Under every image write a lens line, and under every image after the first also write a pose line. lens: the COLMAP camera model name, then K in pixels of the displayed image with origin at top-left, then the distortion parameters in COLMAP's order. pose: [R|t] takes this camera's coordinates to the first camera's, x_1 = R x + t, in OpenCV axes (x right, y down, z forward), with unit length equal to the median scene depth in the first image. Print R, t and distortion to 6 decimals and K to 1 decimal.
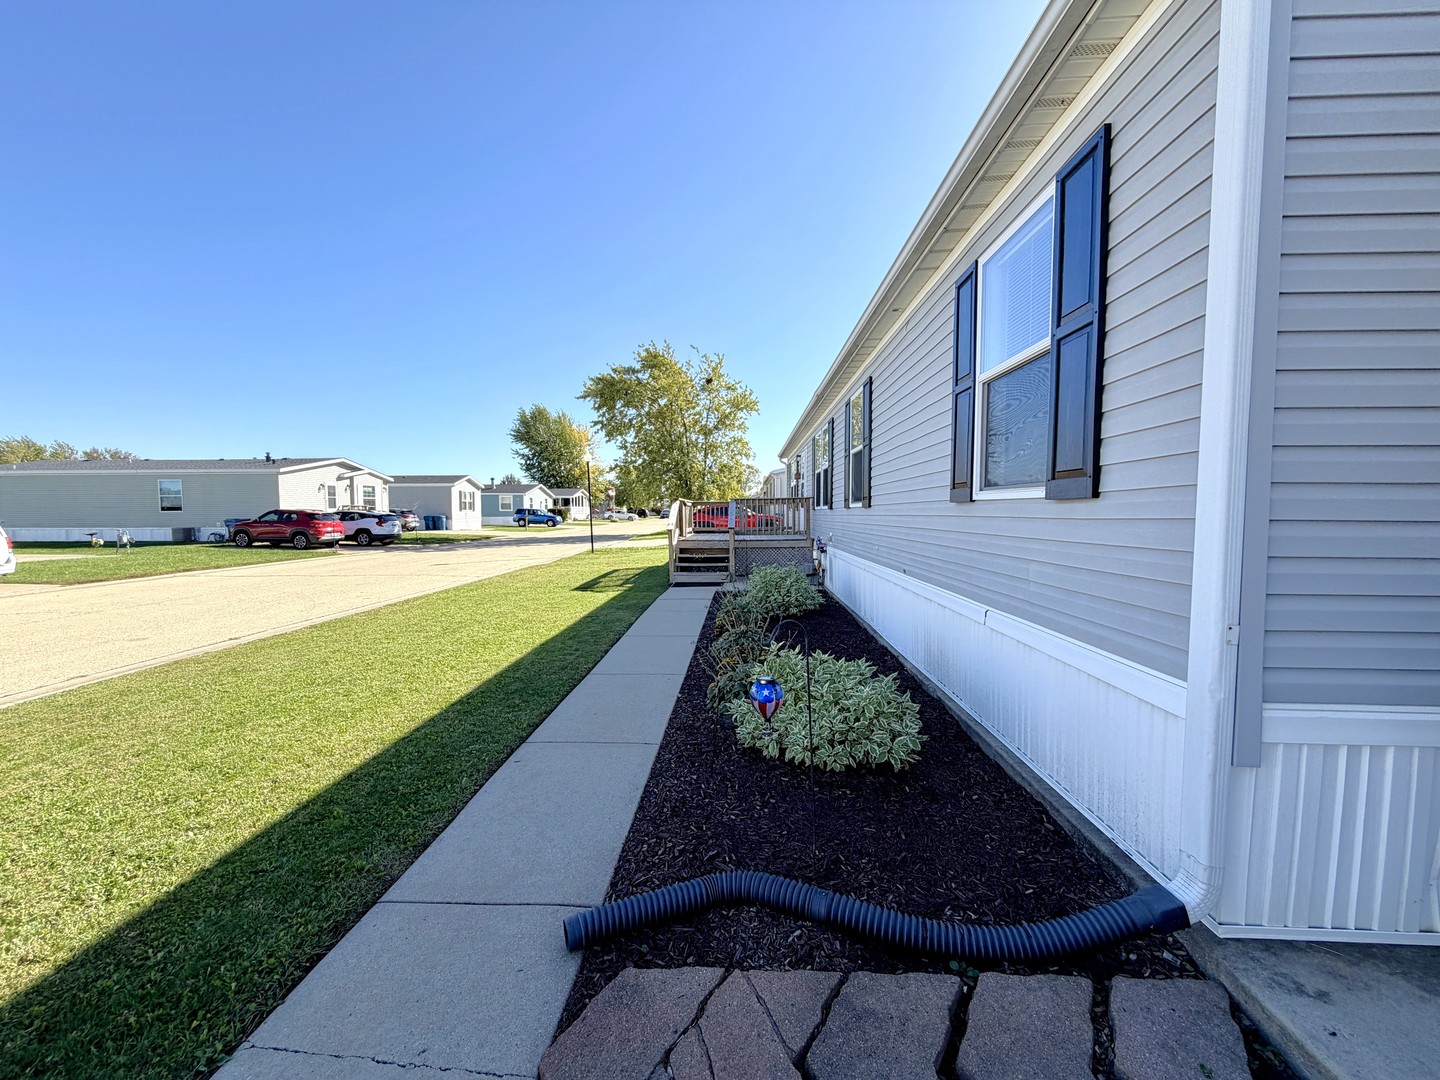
lens RADIAL K [[571.7, 0, 720.7], [0, 571.7, 548.4], [0, 0, 1]] dist [0.000343, 0.000196]
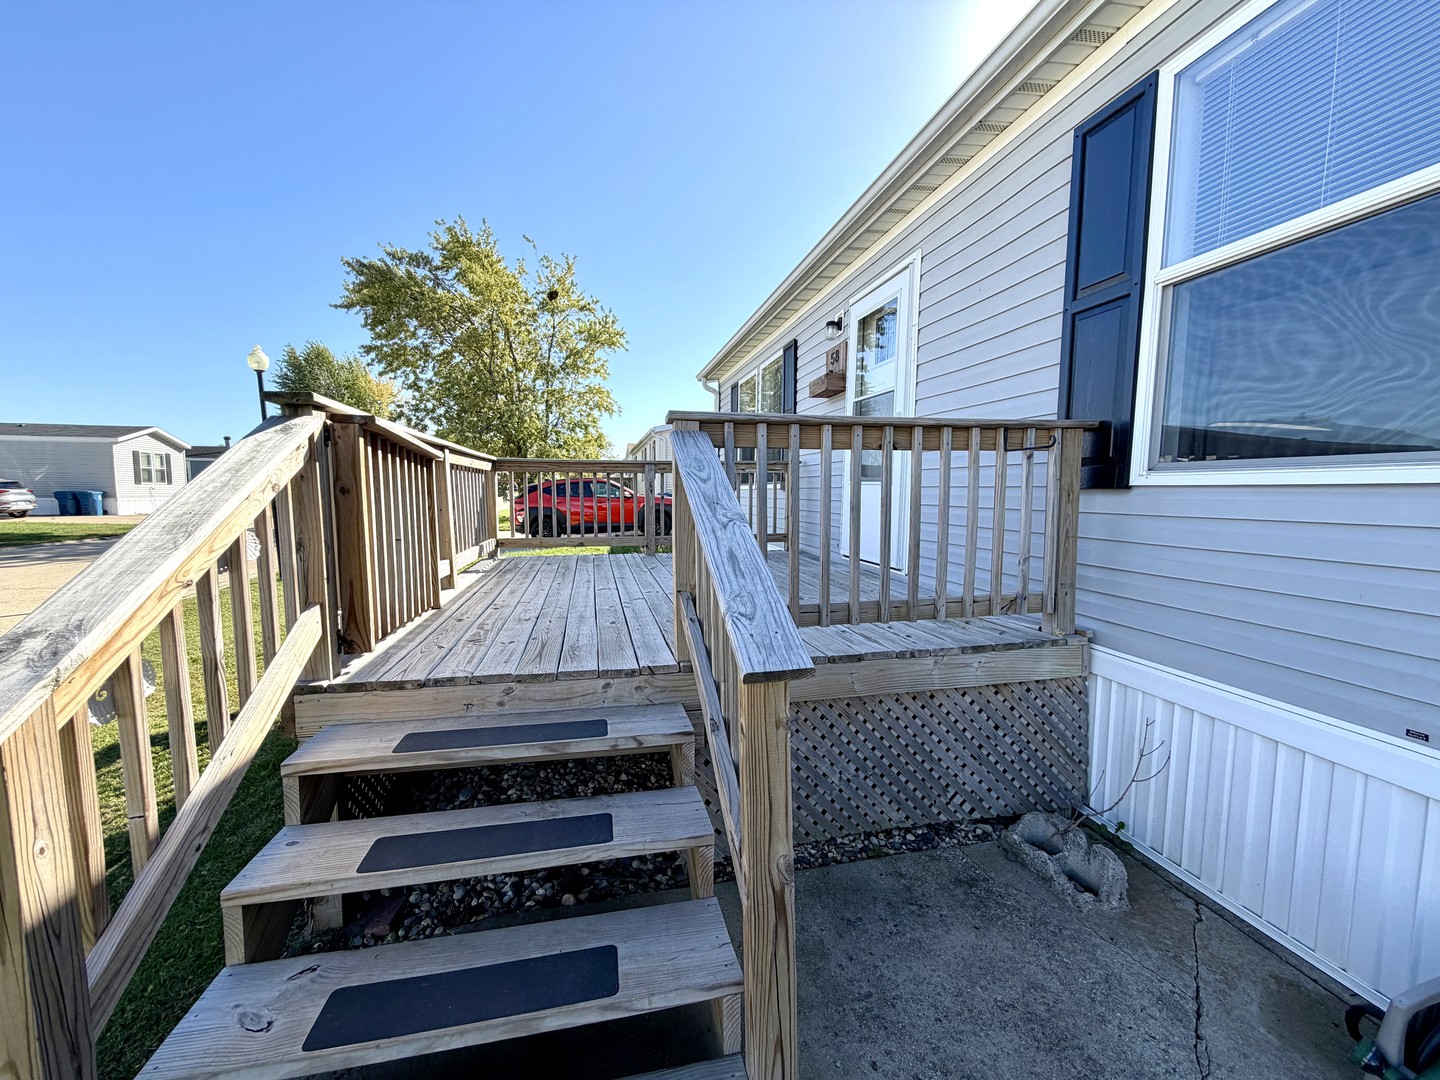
lens RADIAL K [[571.7, 0, 693.3], [0, 571.7, 534.9], [0, 0, 1]] dist [0.000343, 0.000196]
pose [[0.976251, -0.002618, 0.216625, -0.004787], [0.000137, 0.999934, 0.011465, -0.019398], [-0.216641, -0.011163, 0.976187, 0.295956]]
